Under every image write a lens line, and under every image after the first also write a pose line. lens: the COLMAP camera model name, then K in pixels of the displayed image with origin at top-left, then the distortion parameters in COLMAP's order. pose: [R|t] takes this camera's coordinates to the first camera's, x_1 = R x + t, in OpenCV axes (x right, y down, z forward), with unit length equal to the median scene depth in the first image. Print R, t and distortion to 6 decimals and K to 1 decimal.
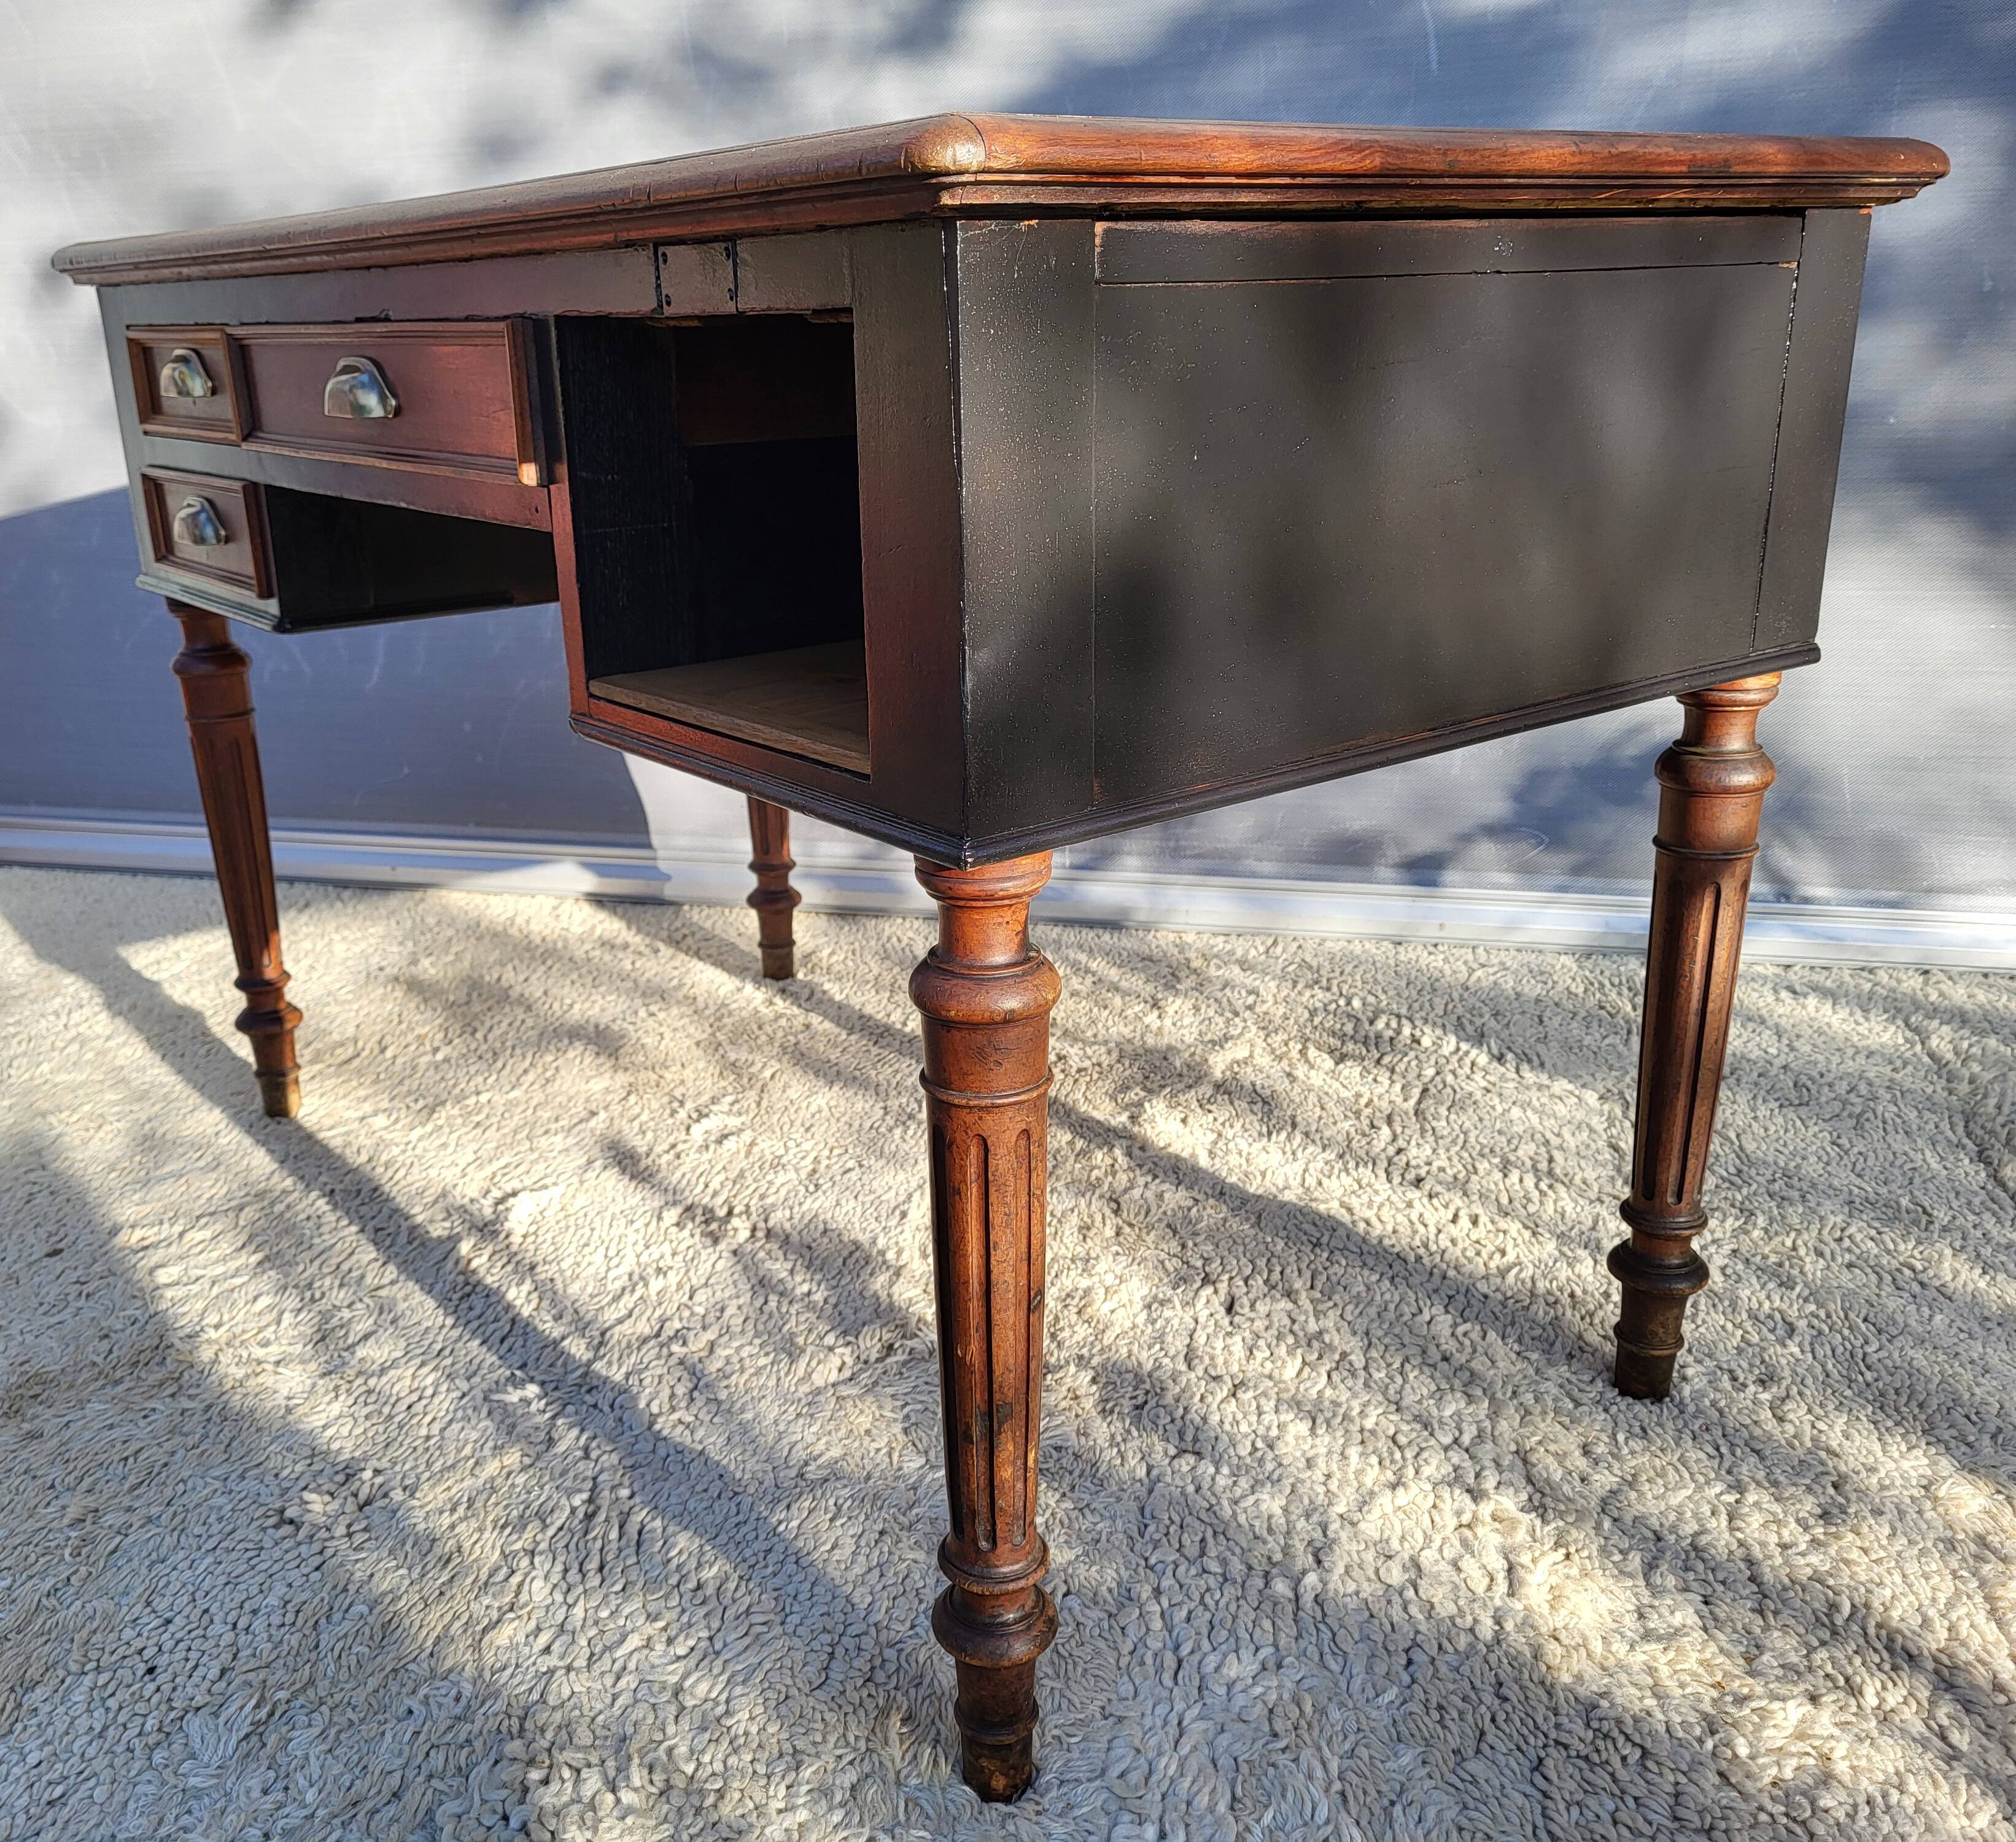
lens RADIAL K [[1883.7, 0, 912.6], [0, 1883.7, 952.9], [0, 0, 1]] dist [0.036237, 0.000000]
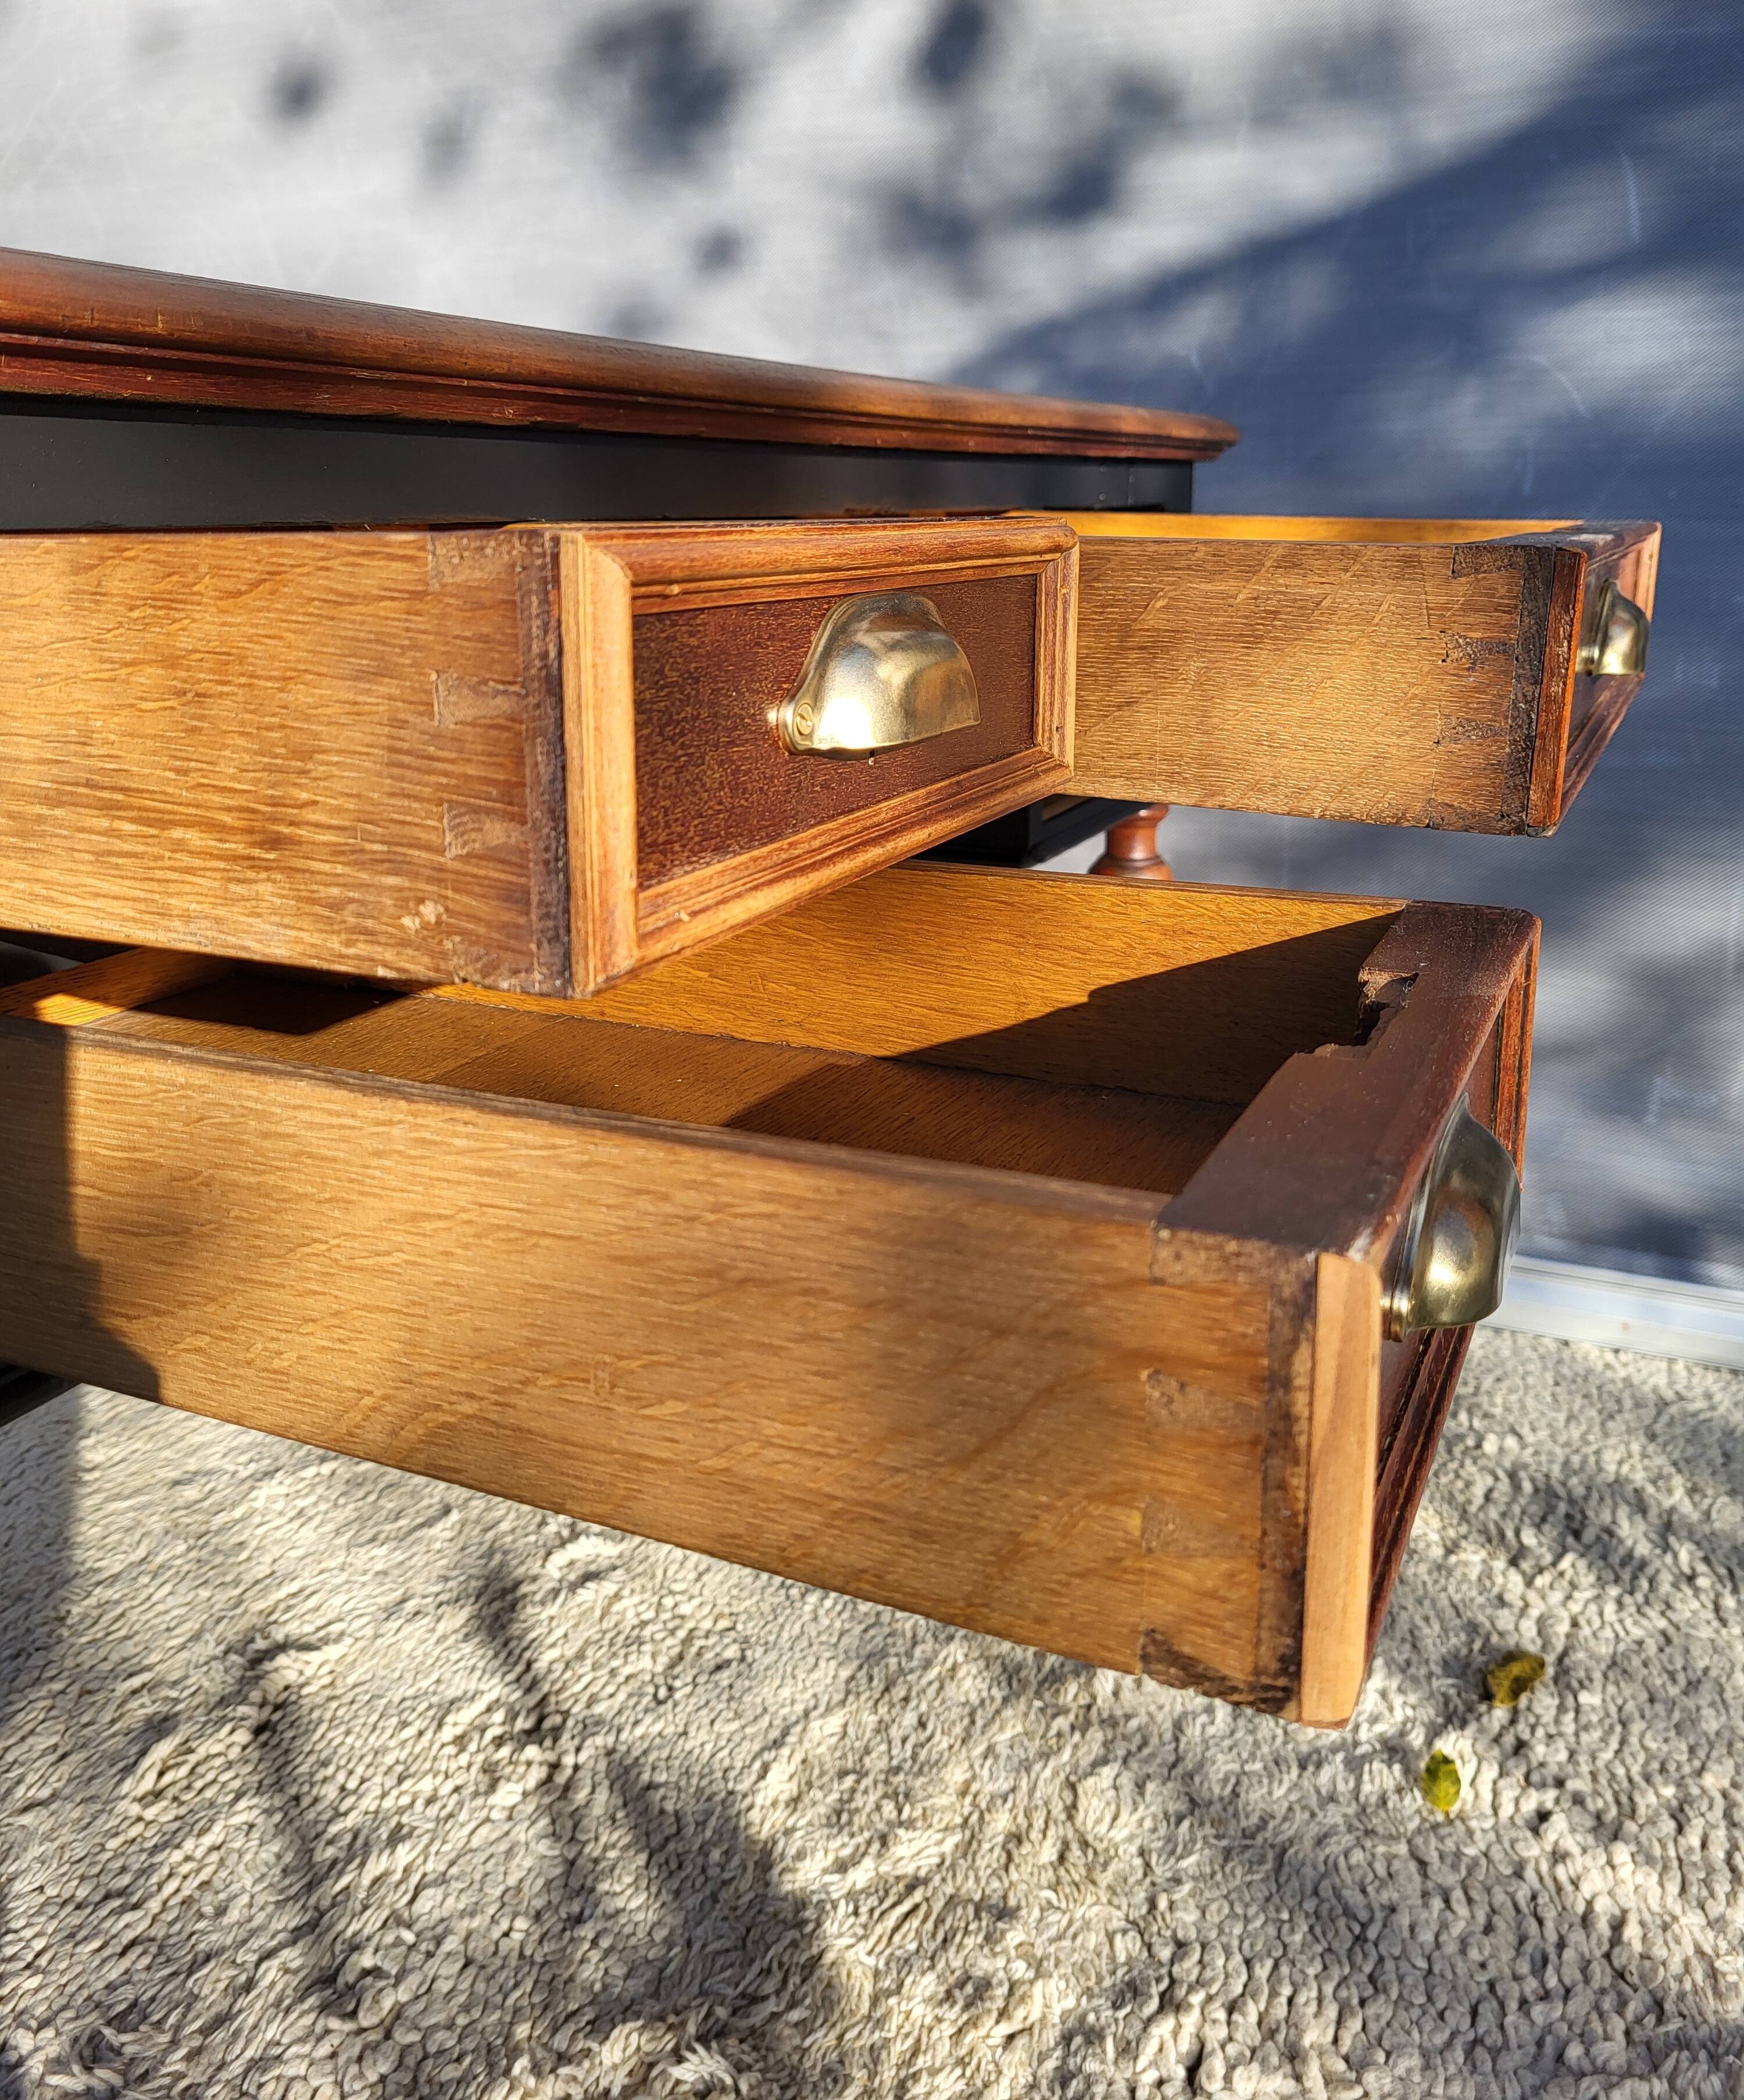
lens RADIAL K [[1793.5, 0, 843.5], [0, 1793.5, 900.6], [0, 0, 1]] dist [0.034069, -0.028446]
pose [[0.983001, 0.057326, -0.174422, 0.136465], [-0.075868, 0.991932, -0.101565, -0.129552], [0.167192, 0.113072, 0.979419, 0.344244]]
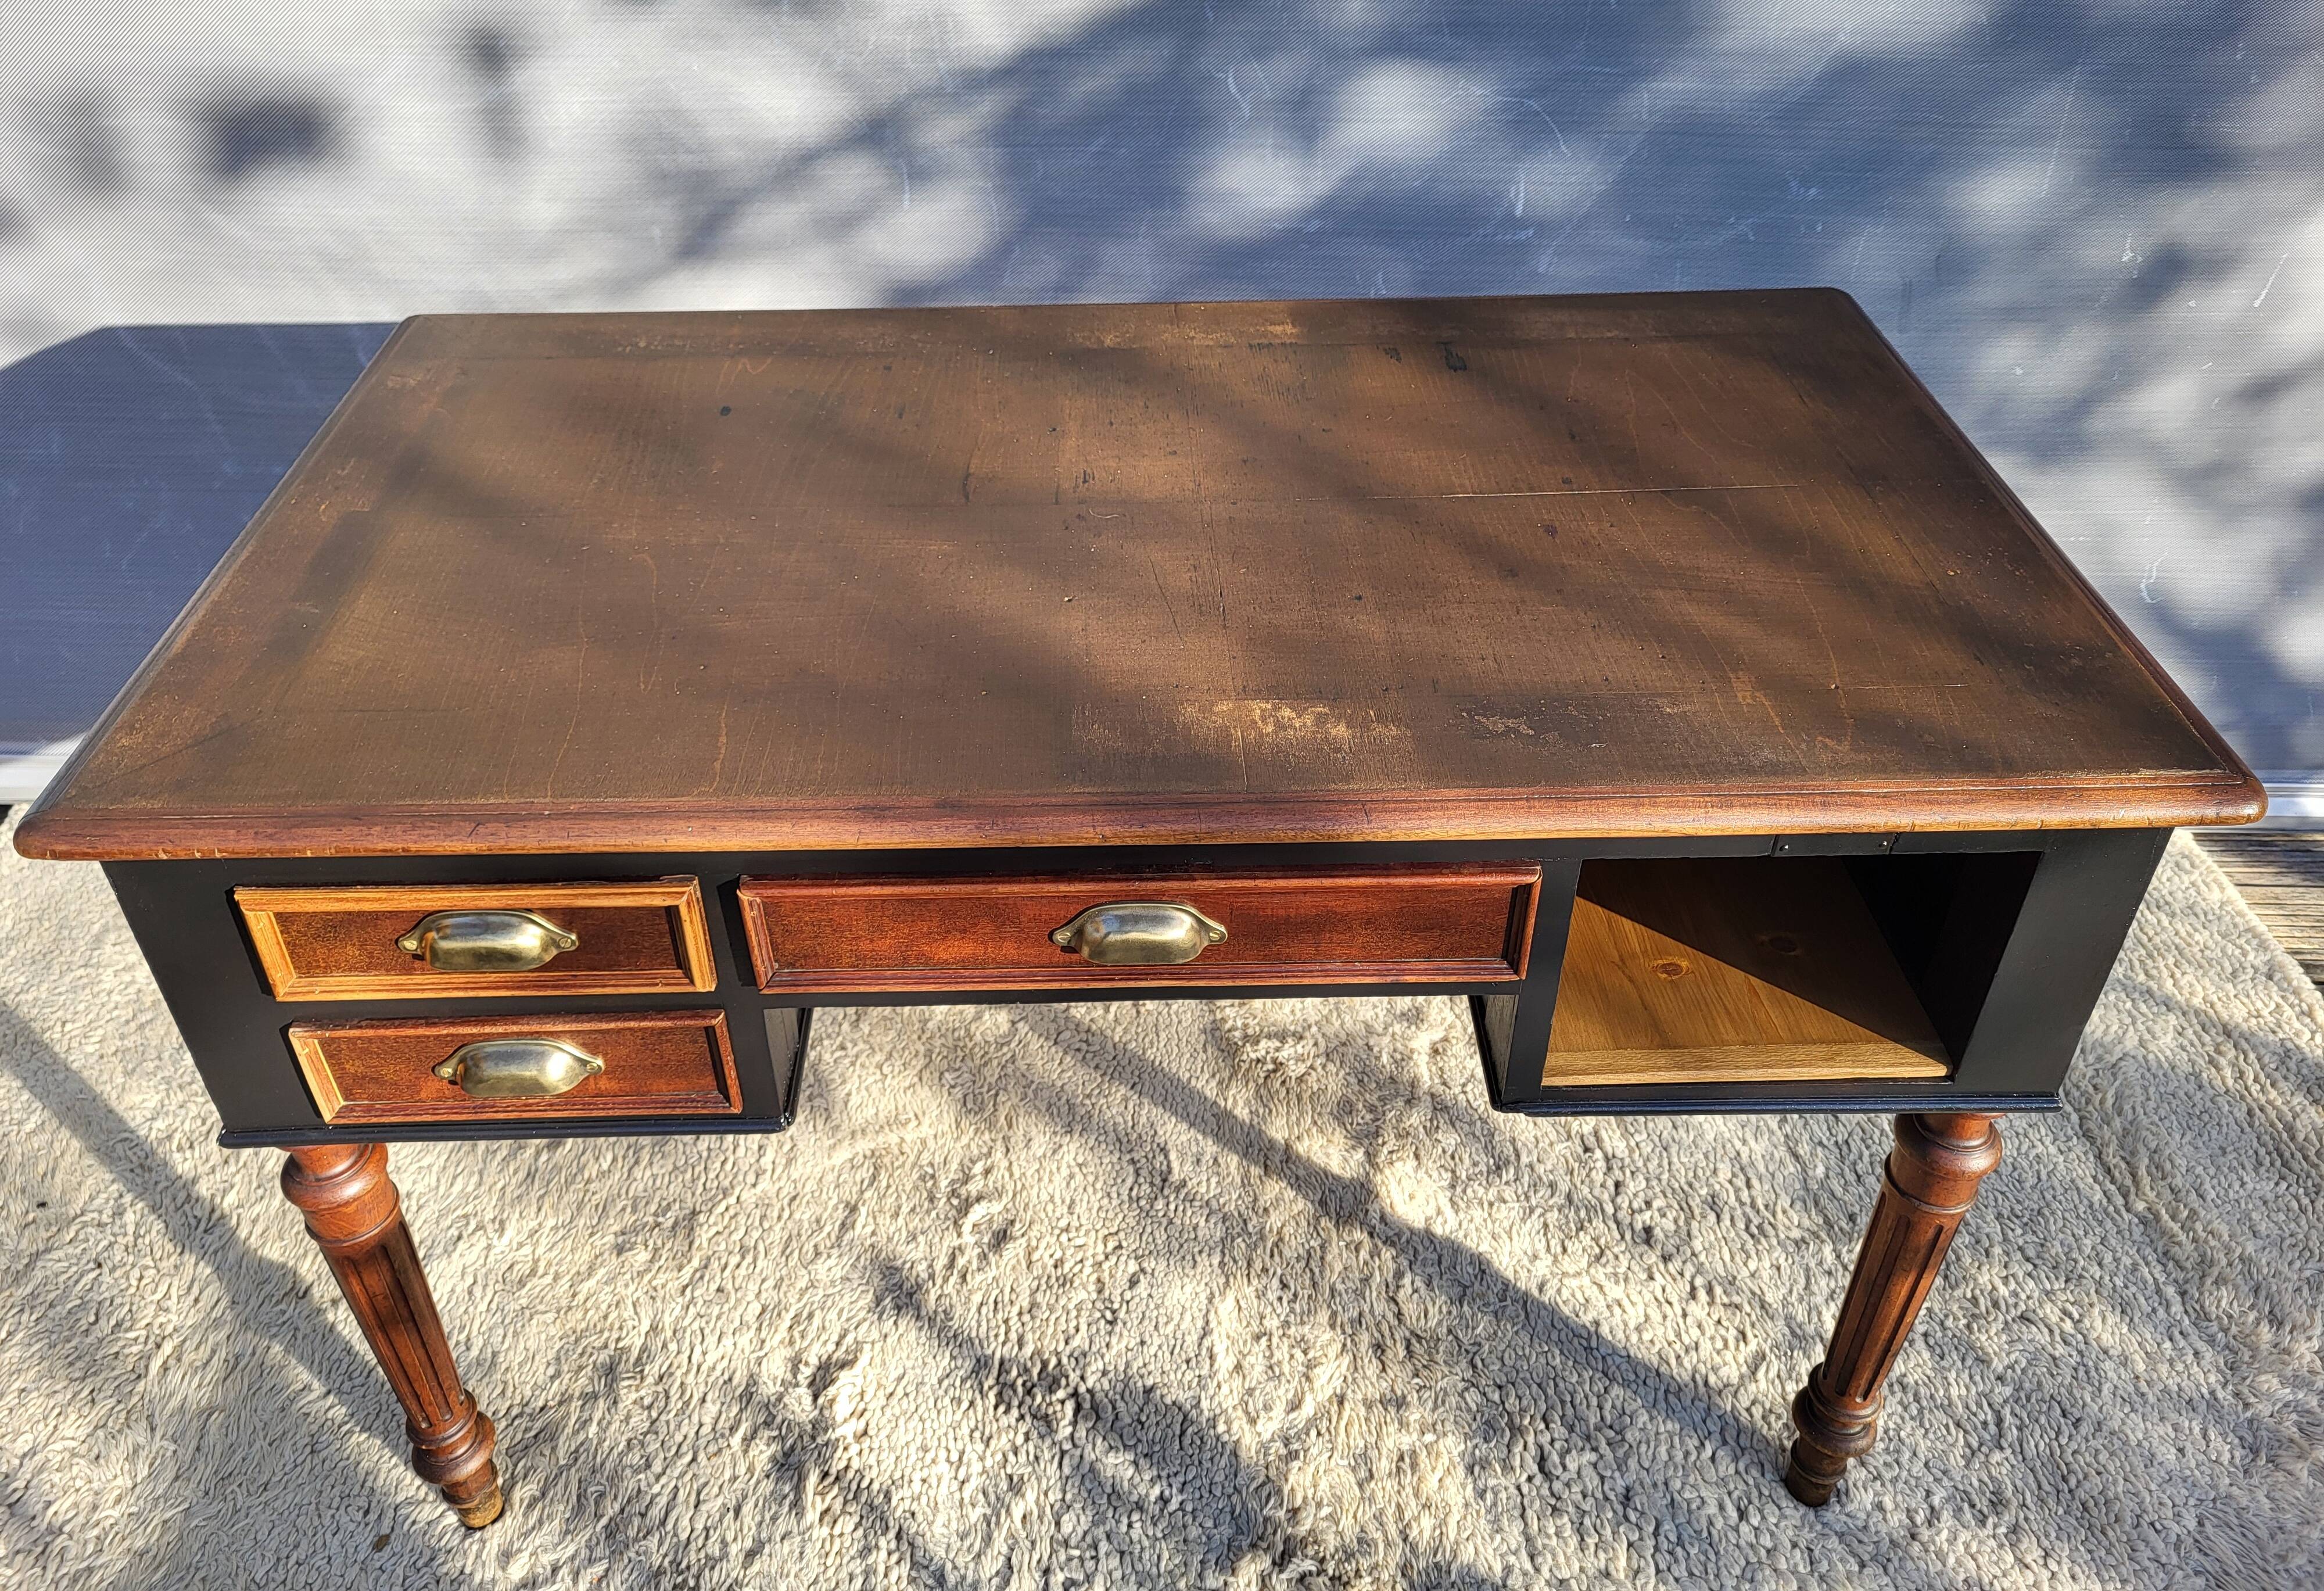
lens RADIAL K [[1775.8, 0, 1124.5], [0, 1775.8, 748.8], [0, 0, 1]] dist [0.048650, -0.026547]
pose [[0.975906, -0.112319, 0.187063, -0.226149], [0.051418, 0.951569, 0.303106, -0.553199], [-0.212048, -0.286185, 0.934416, 0.179489]]
